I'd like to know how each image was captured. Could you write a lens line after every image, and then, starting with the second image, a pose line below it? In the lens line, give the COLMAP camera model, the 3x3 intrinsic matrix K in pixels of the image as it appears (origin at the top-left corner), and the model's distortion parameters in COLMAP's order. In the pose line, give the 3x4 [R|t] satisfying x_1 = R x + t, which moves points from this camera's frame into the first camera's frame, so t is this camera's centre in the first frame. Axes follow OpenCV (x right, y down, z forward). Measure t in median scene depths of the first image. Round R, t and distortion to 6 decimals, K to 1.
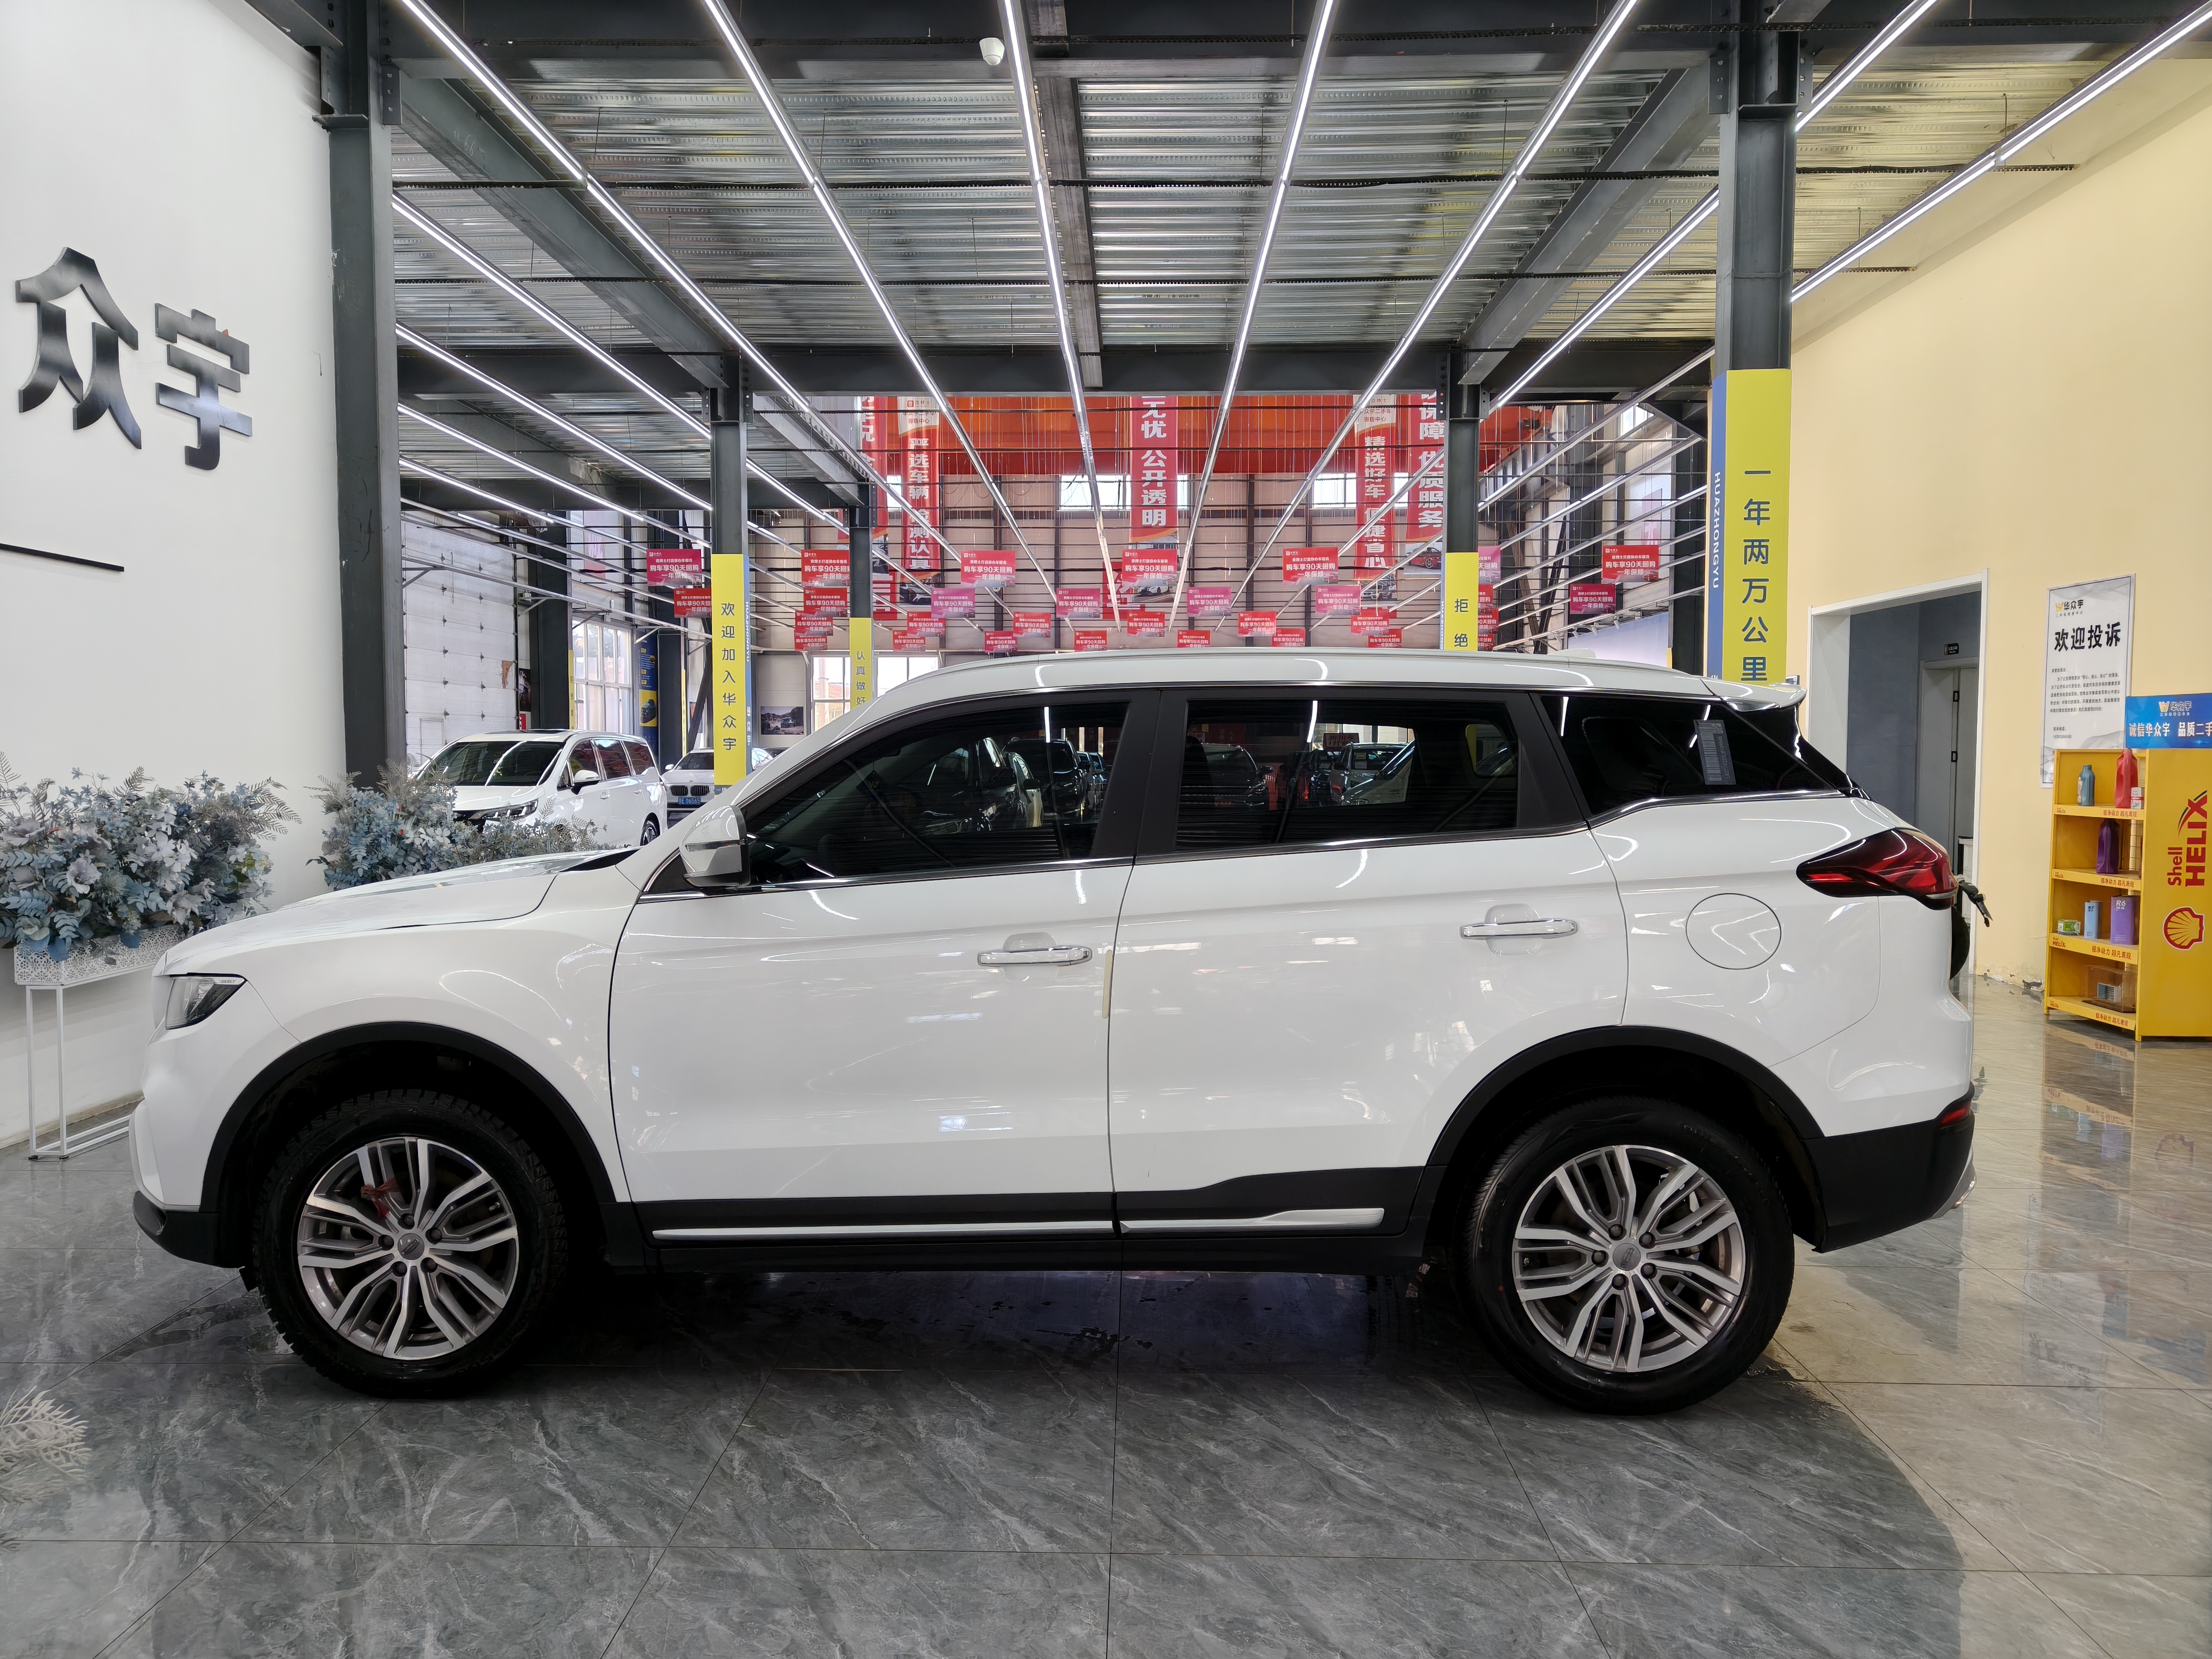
lens RADIAL K [[1518.9, 0, 1095.8], [0, 1518.9, 819.8], [0, 0, 1]] dist [0.010210, -0.000220]
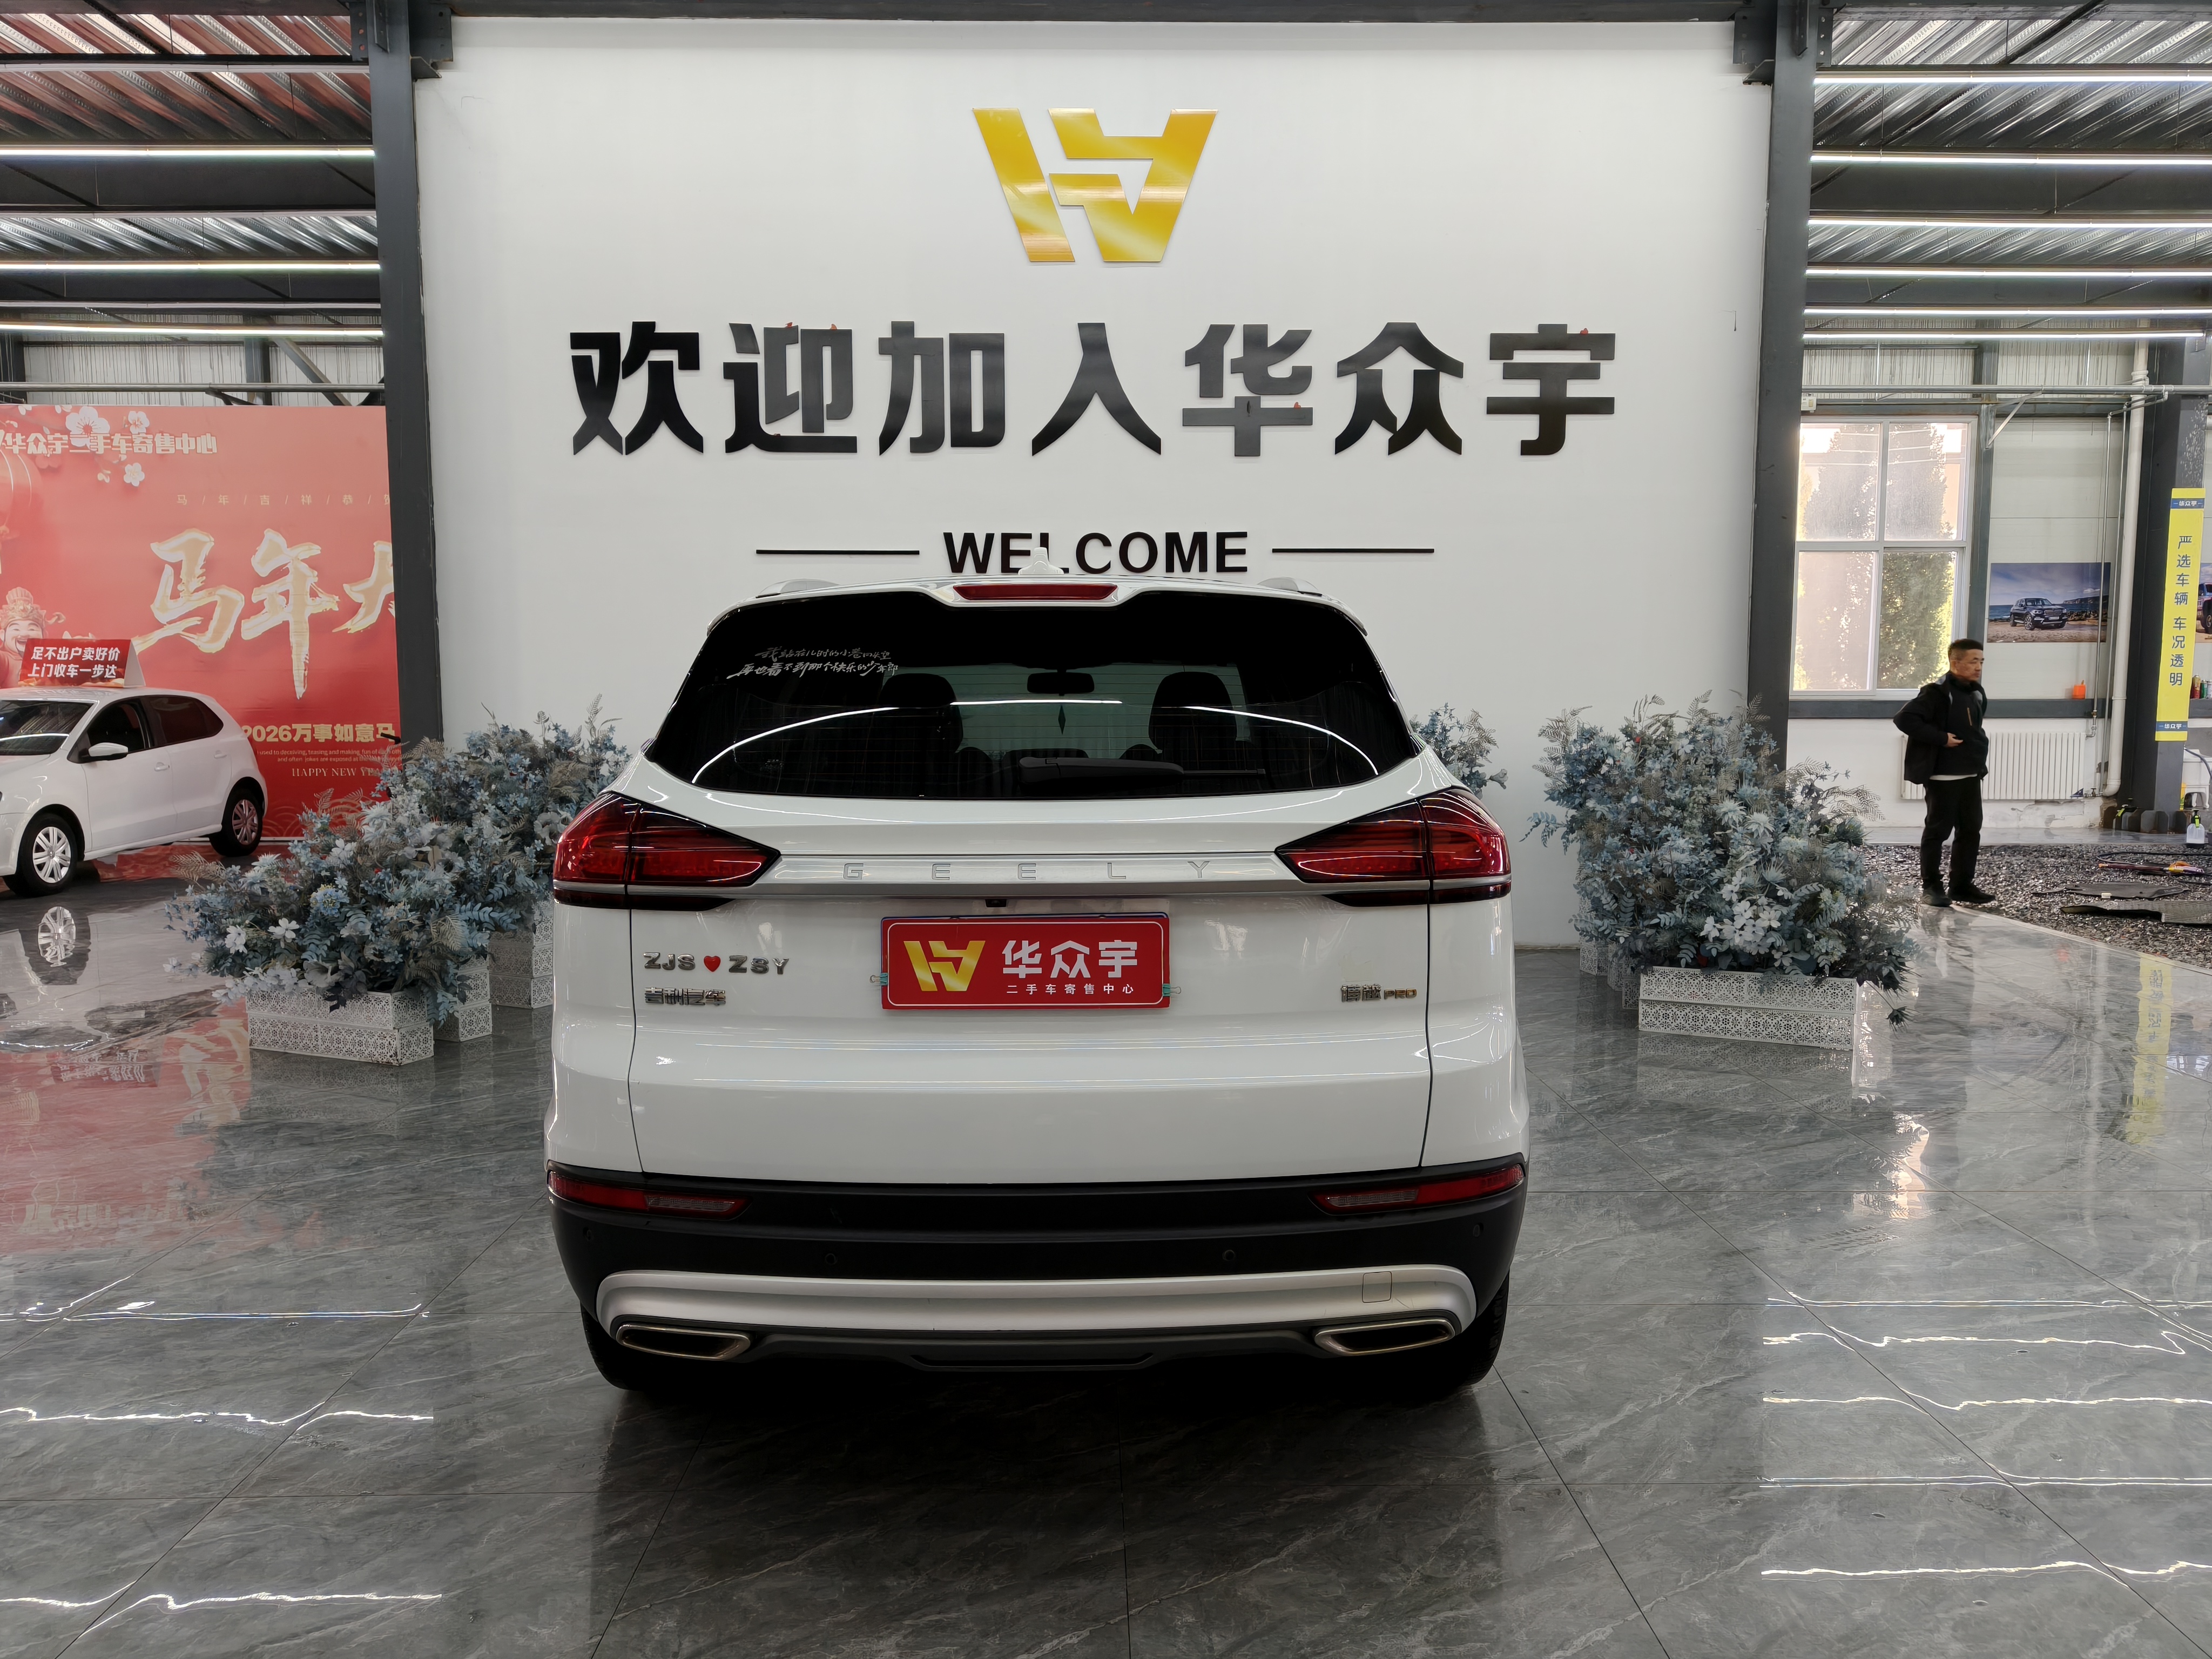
lens RADIAL K [[1541.3, 0, 1106.0], [0, 1541.3, 829.5], [0, 0, 1]] dist [0.012239, -0.005308]
pose [[0.052177, 0.090402, -0.994538, 0.656372], [-0.044588, 0.995112, 0.088115, -0.026916], [0.997642, 0.039747, 0.055952, 0.609504]]
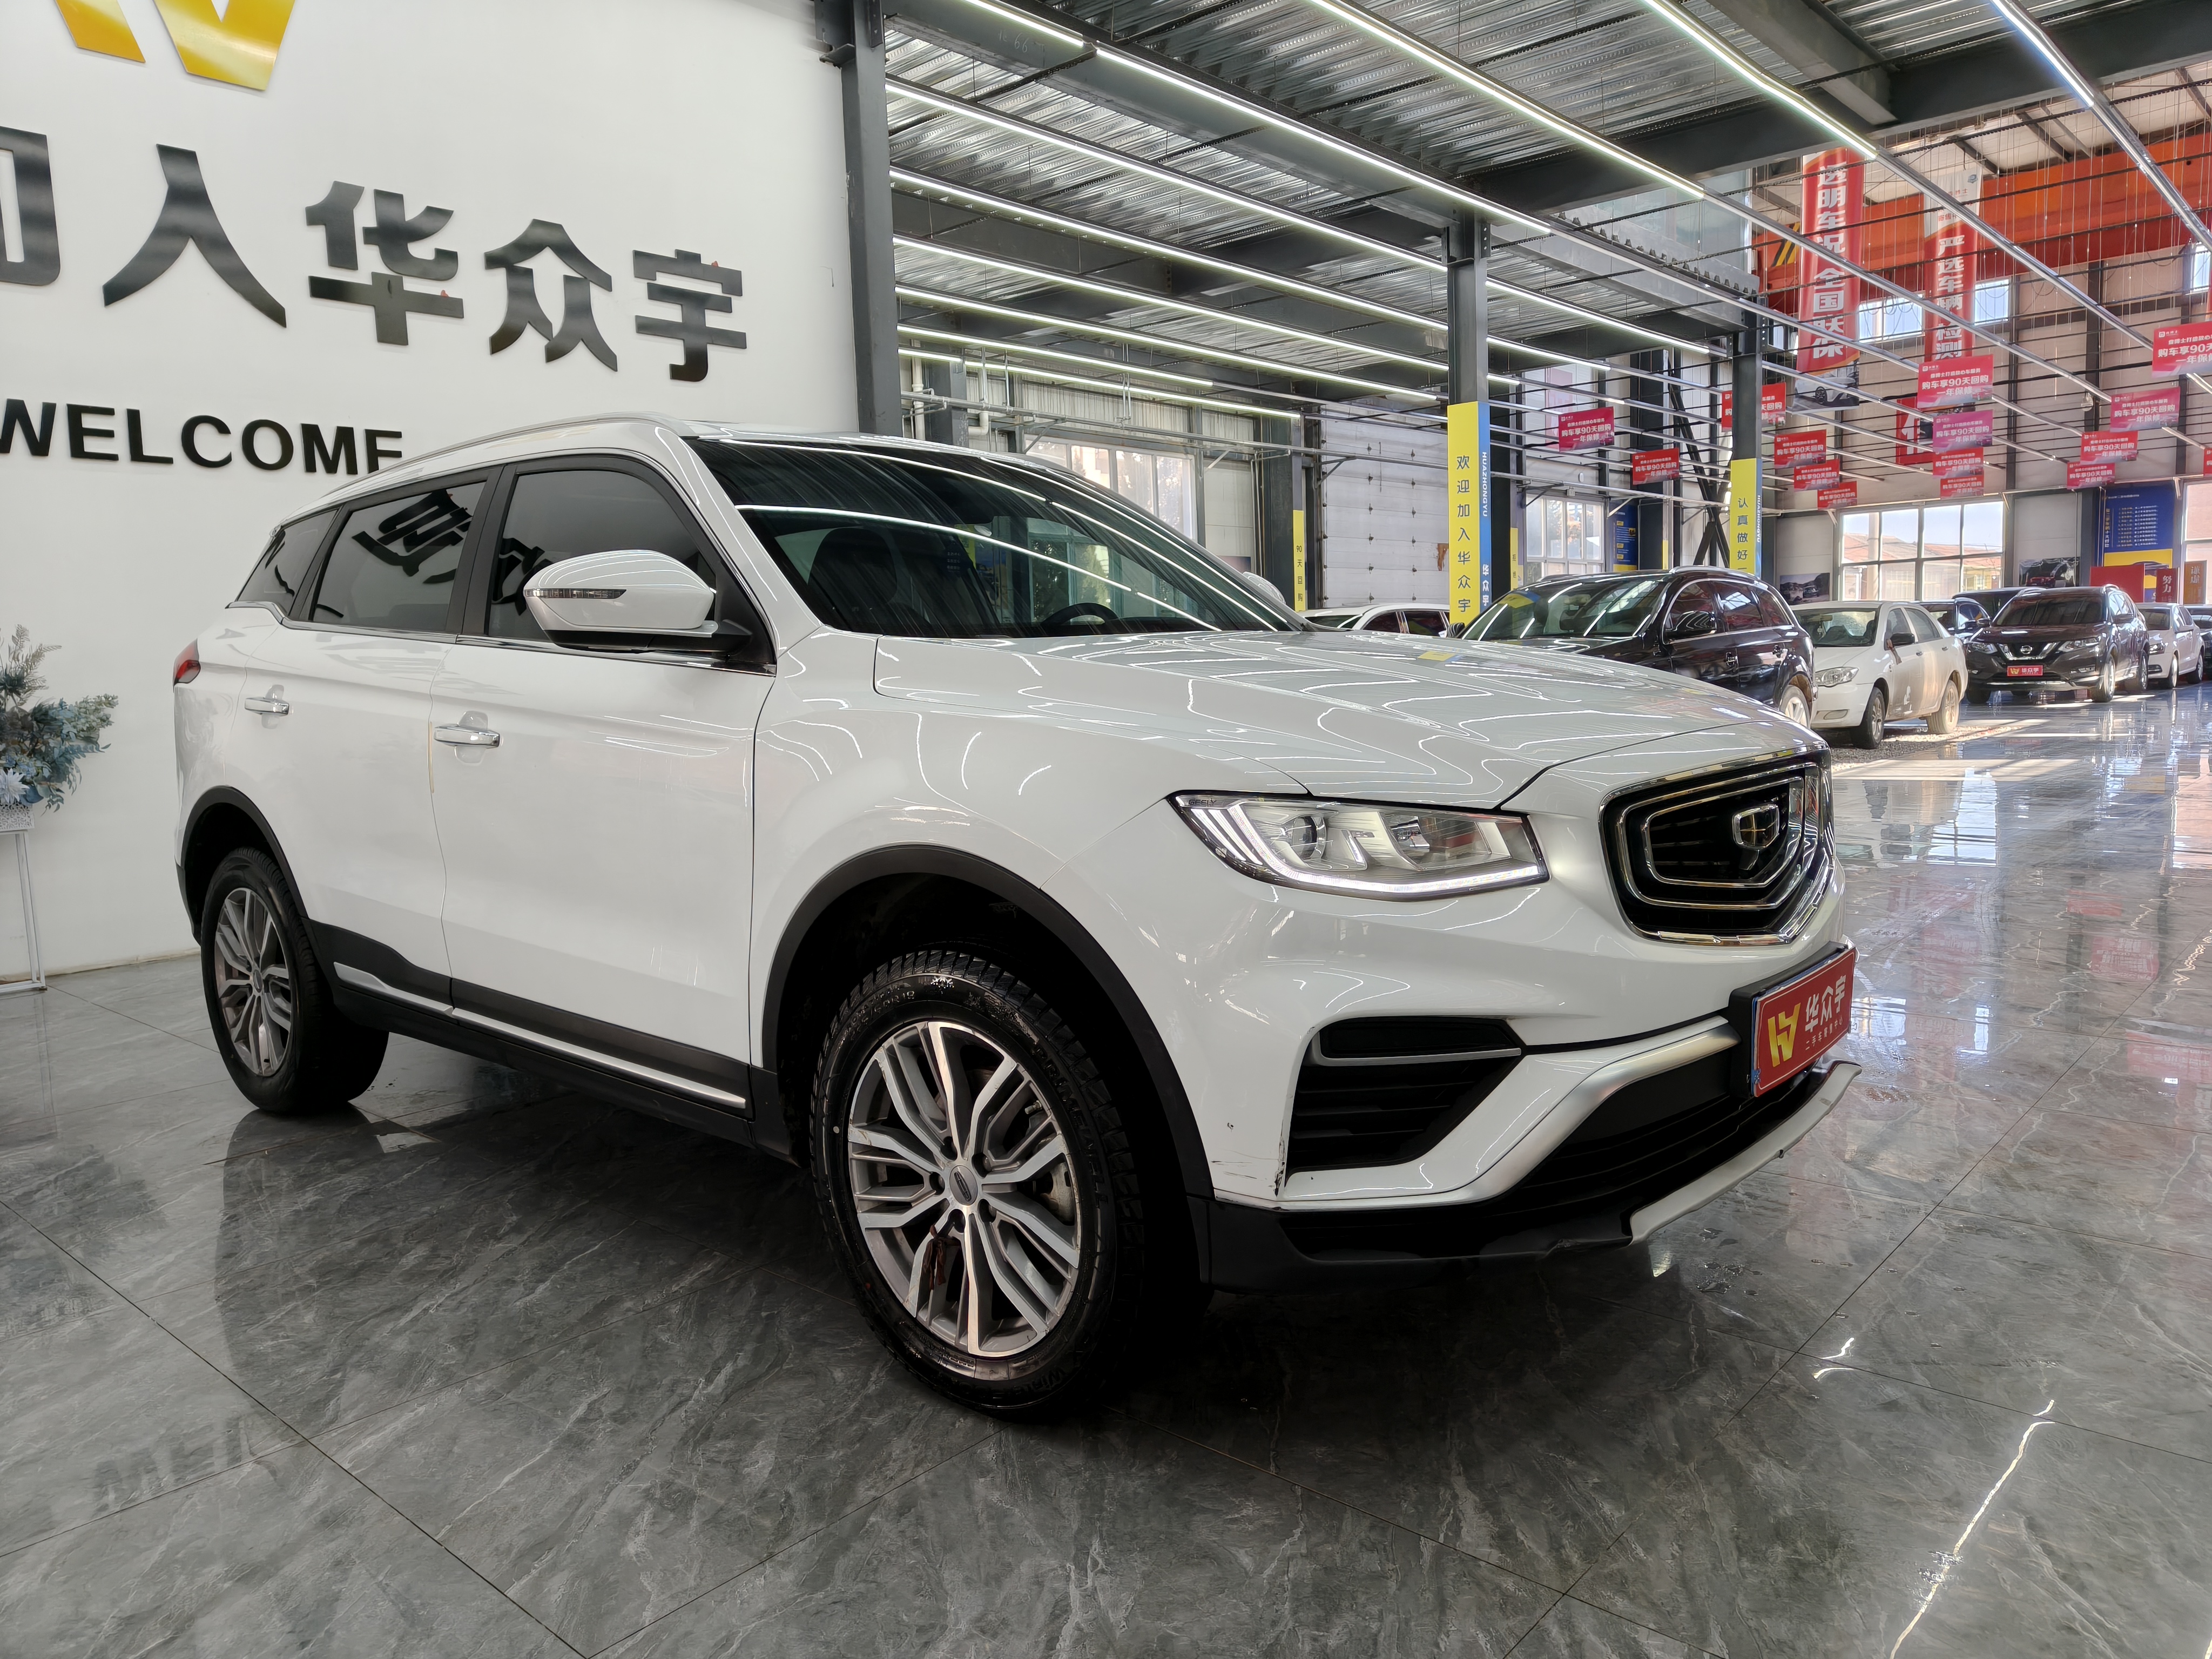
lens RADIAL K [[1530.8, 0, 1112.7], [0, 1530.8, 801.1], [0, 0, 1]] dist [0.015049, -0.005381]
pose [[0.766135, 0.032476, -0.641858, 0.480909], [0.005463, 0.998357, 0.057034, 0.037874], [0.642656, -0.047202, 0.764699, 0.269107]]
